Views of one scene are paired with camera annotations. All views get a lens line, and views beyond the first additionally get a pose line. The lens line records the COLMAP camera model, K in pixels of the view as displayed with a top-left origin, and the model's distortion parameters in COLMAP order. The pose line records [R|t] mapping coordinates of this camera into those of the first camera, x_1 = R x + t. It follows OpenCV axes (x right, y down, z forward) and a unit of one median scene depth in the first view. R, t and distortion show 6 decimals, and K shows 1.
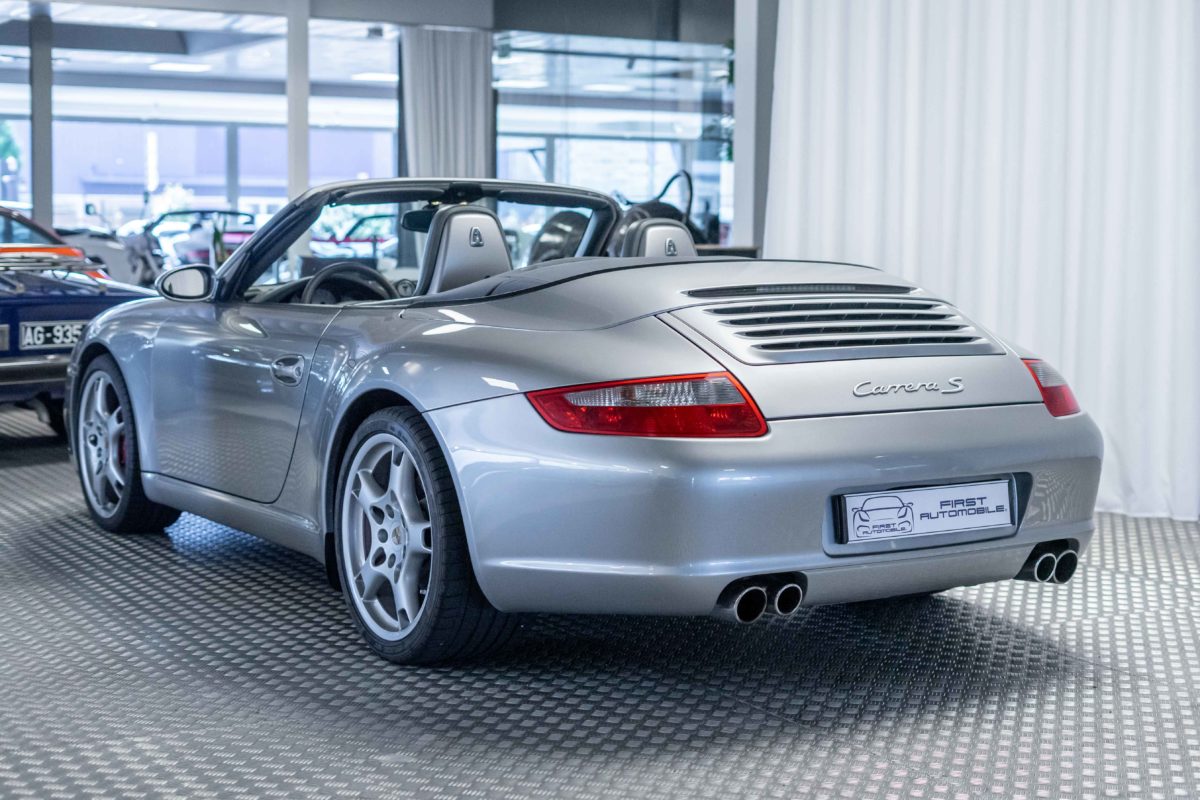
lens RADIAL K [[1883.1, 0, 600.0], [0, 1883.1, 400.0], [0, 0, 1]] dist [0.000655, 0.018874]
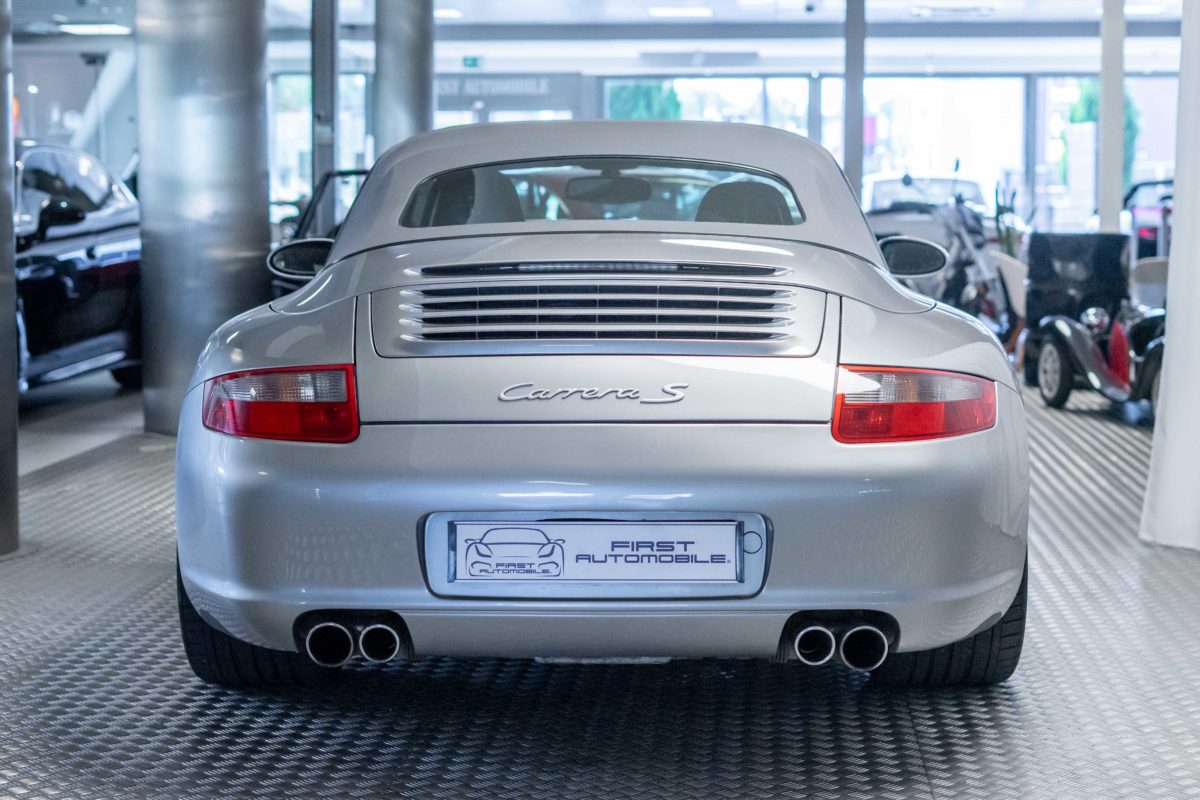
lens RADIAL K [[1884.5, 0, 602.4], [0, 1884.5, 339.4], [0, 0, 1]] dist [-0.012761, 0.054937]
pose [[0.829961, 0.033562, -0.556811, 0.548674], [-0.040953, 0.999161, -0.000818, -0.025988], [0.556317, 0.023482, 0.830639, 0.314581]]
